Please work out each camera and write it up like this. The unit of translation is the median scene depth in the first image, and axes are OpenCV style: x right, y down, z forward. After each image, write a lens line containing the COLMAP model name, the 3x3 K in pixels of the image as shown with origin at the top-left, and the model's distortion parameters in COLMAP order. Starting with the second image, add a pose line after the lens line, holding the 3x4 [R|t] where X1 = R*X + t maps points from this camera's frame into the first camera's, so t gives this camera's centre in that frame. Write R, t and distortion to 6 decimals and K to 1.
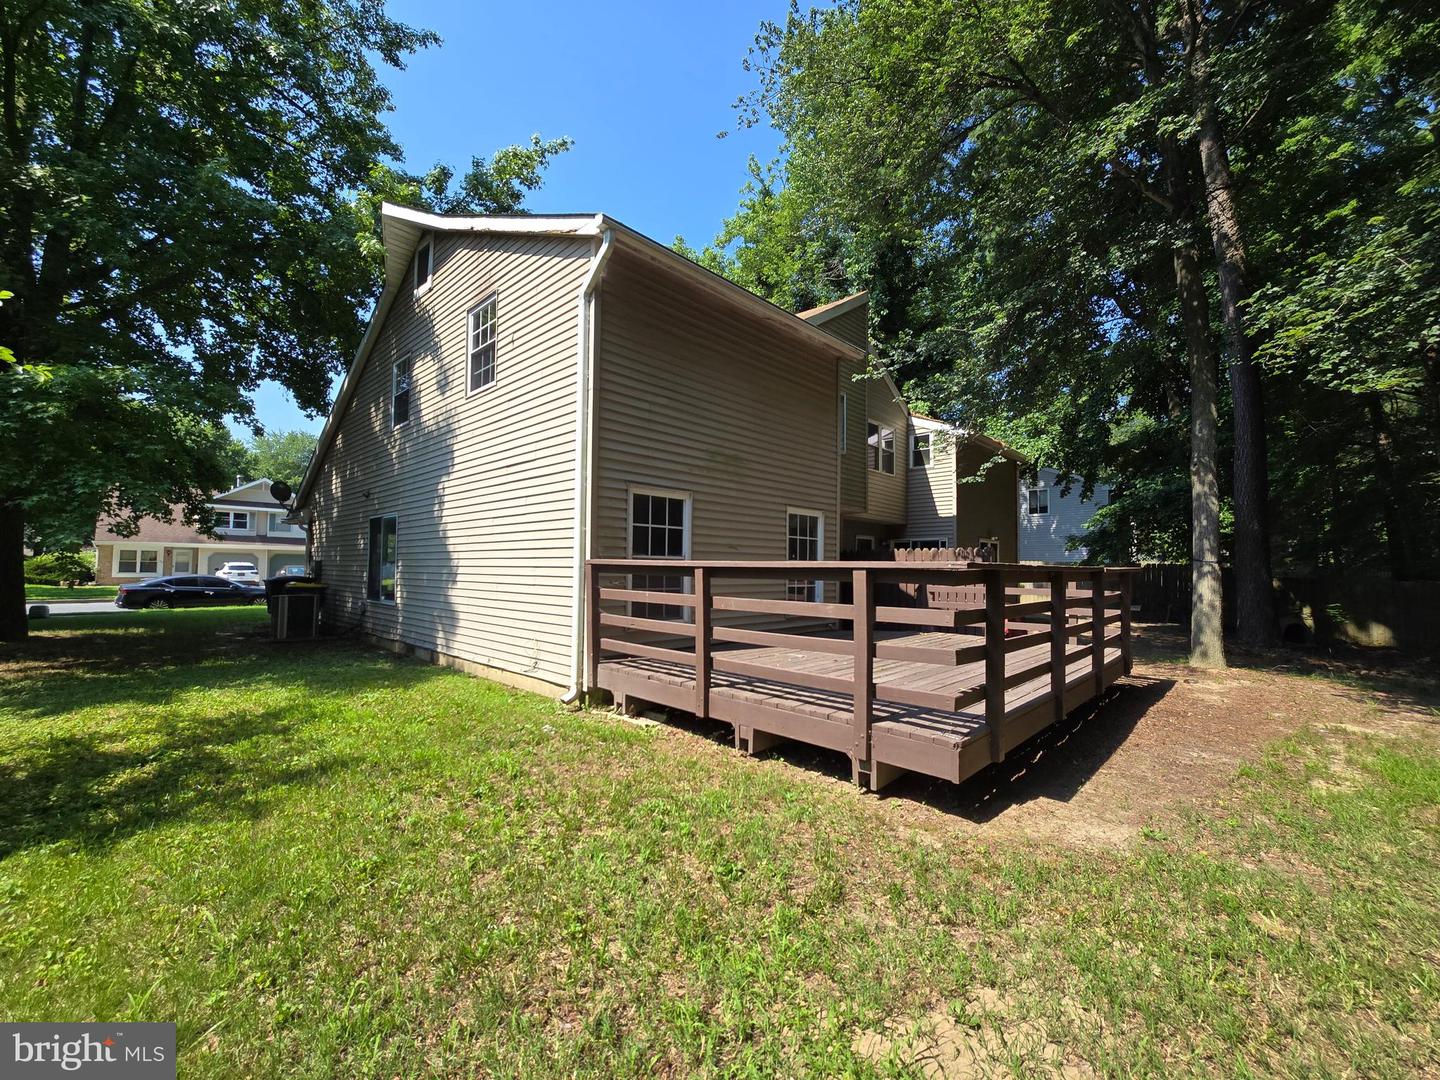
lens RADIAL K [[586.8, 0, 725.2], [0, 586.8, 546.0], [0, 0, 1]] dist [-0.001022, -0.000112]
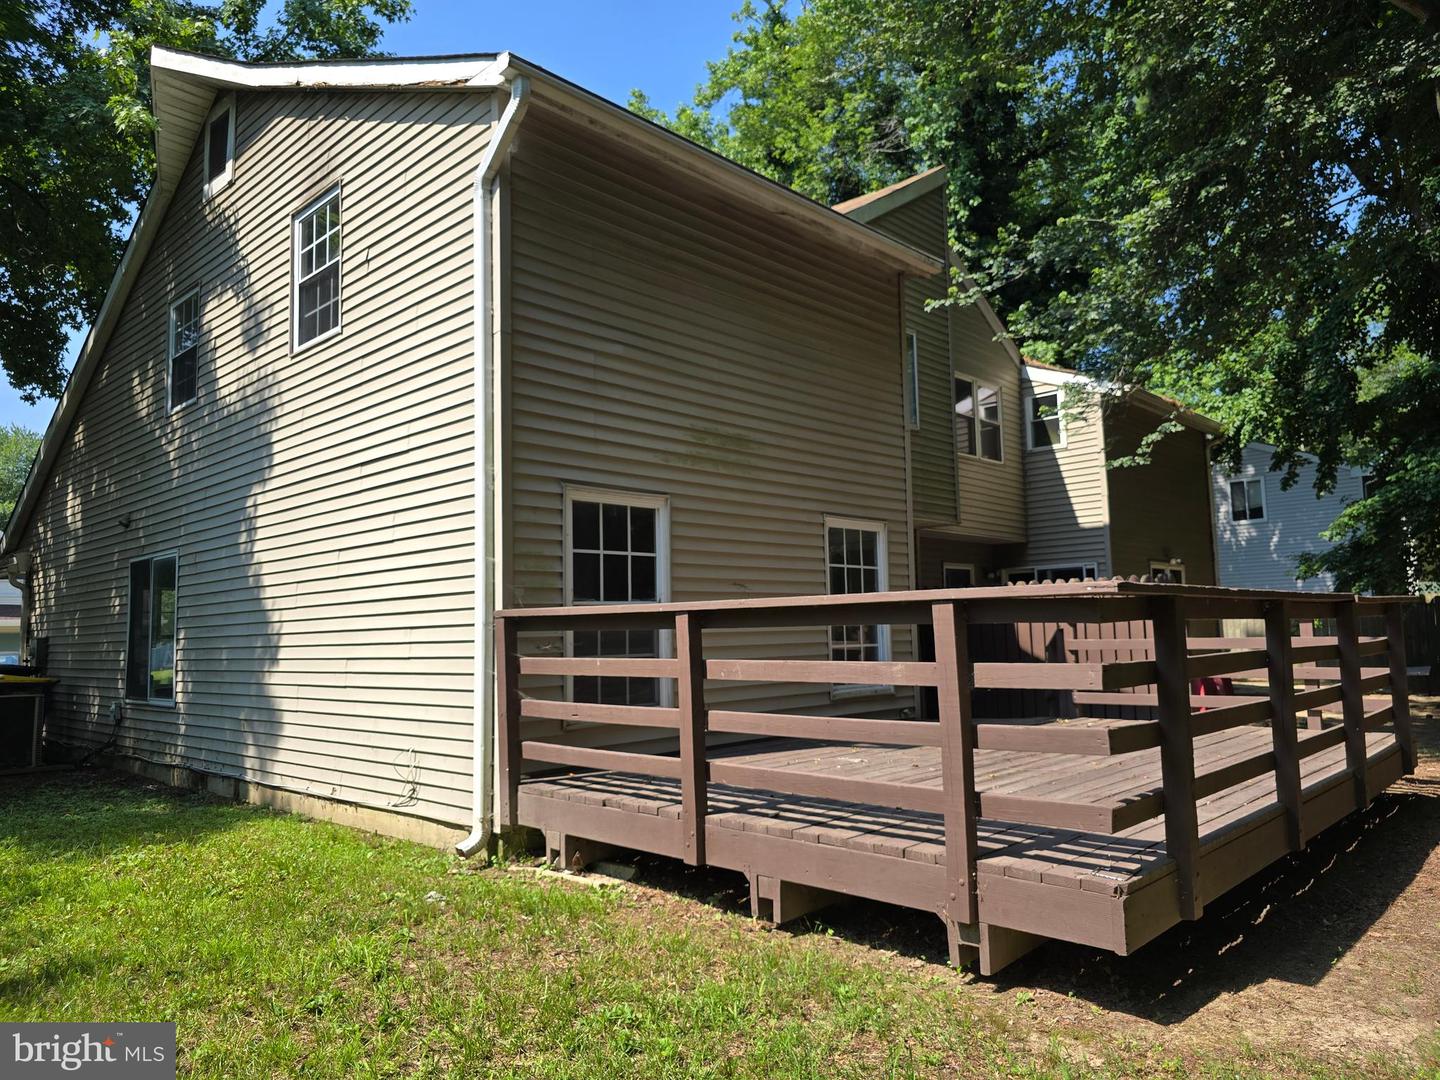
lens RADIAL K [[976.2, 0, 735.3], [0, 976.2, 536.0], [0, 0, 1]] dist [0.037562, -0.032749]
pose [[0.999379, -0.034488, 0.007266, 0.004131], [0.034861, 0.997603, -0.059779, 0.011685], [-0.005186, 0.059996, 0.998185, -0.008495]]
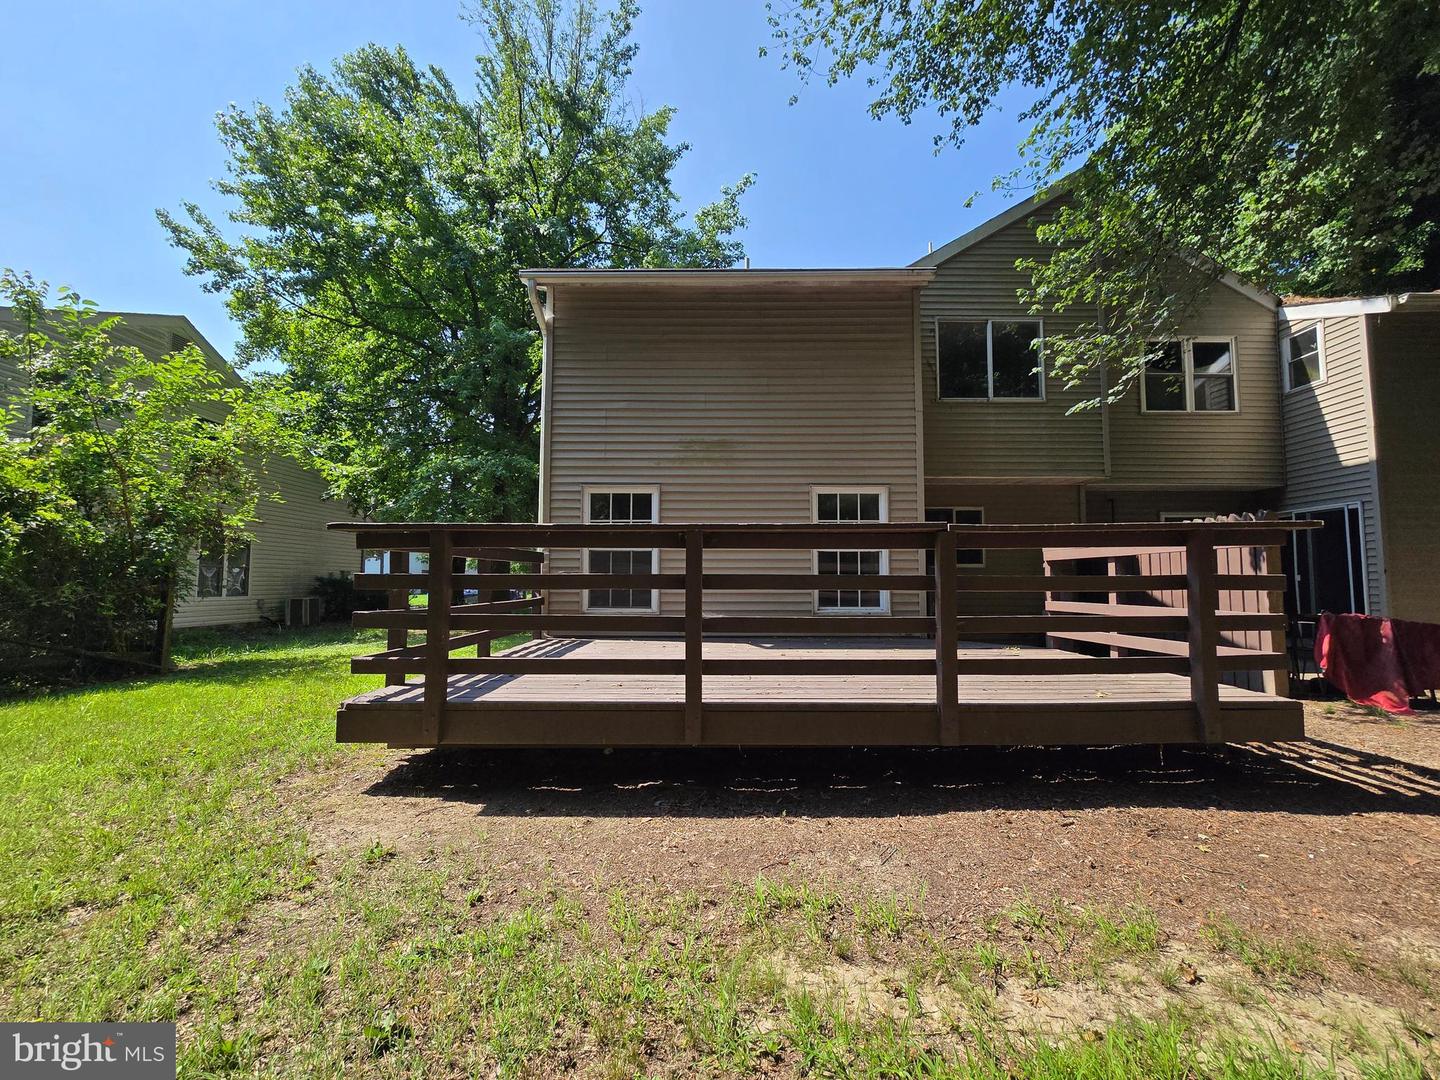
lens RADIAL K [[590.2, 0, 724.5], [0, 590.2, 545.6], [0, 0, 1]] dist [-0.001356, -0.000723]
pose [[0.685252, -0.056093, -0.726143, 0.716448], [0.035606, 0.998418, -0.043525, 0.059113], [0.727435, 0.003971, 0.686165, 0.350472]]
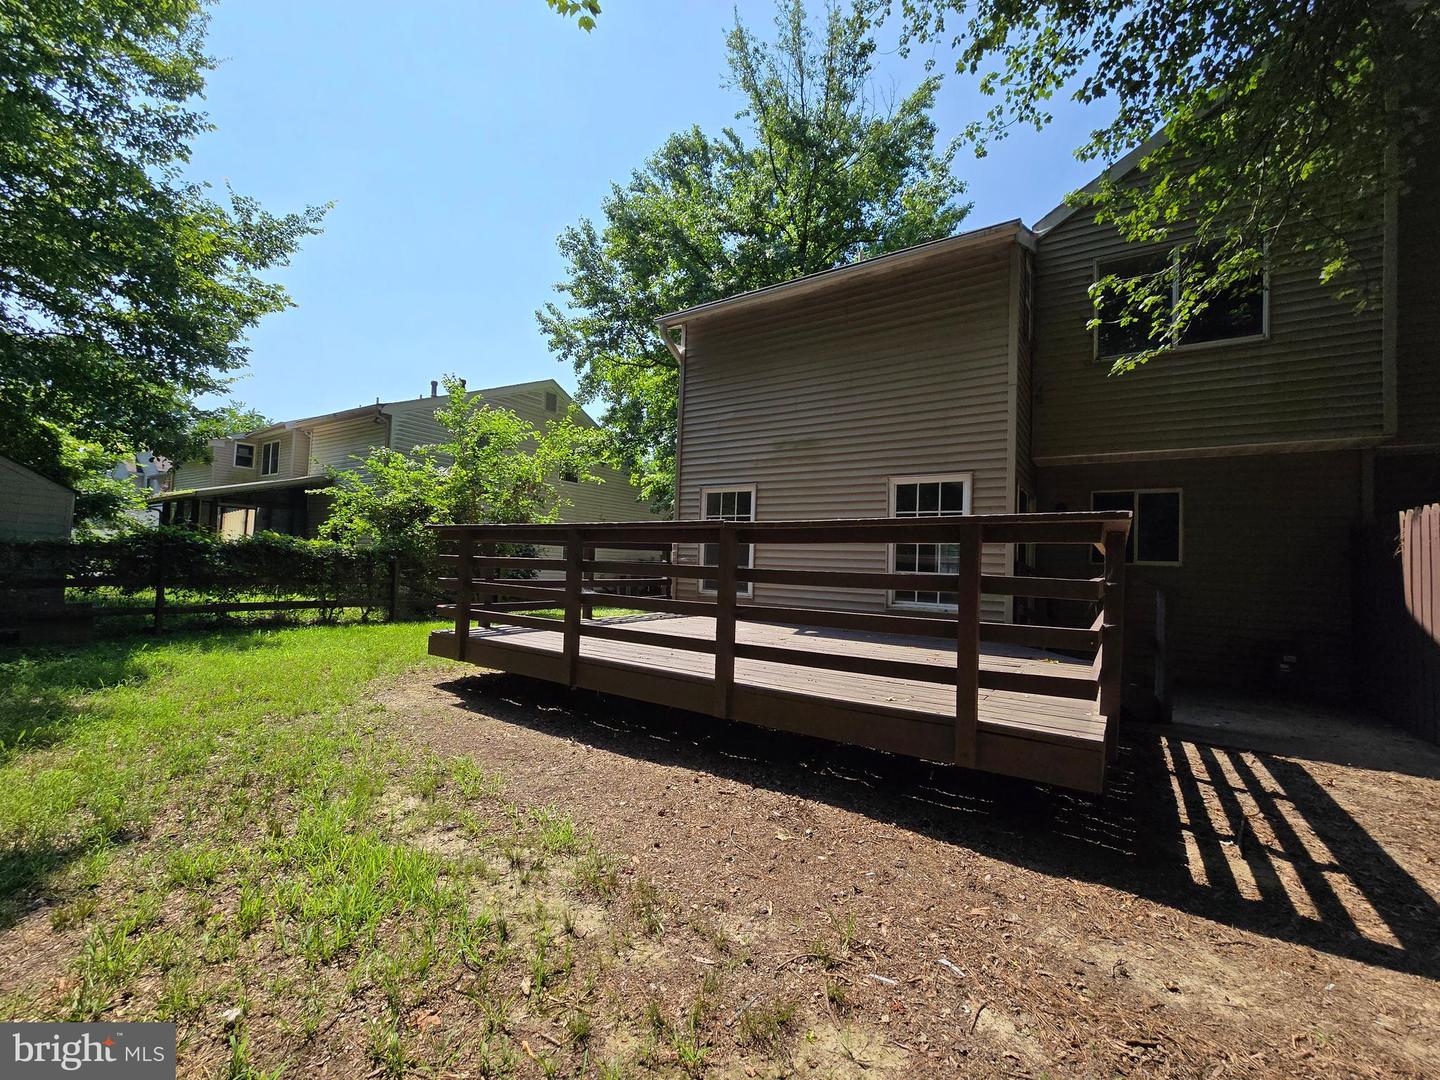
lens RADIAL K [[590.2, 0, 724.5], [0, 590.2, 545.6], [0, 0, 1]] dist [-0.001356, -0.000723]
pose [[0.162185, -0.039946, -0.985952, 1.000193], [0.003152, 0.999196, -0.039964, 0.070935], [0.986755, 0.003373, 0.162180, 0.702330]]
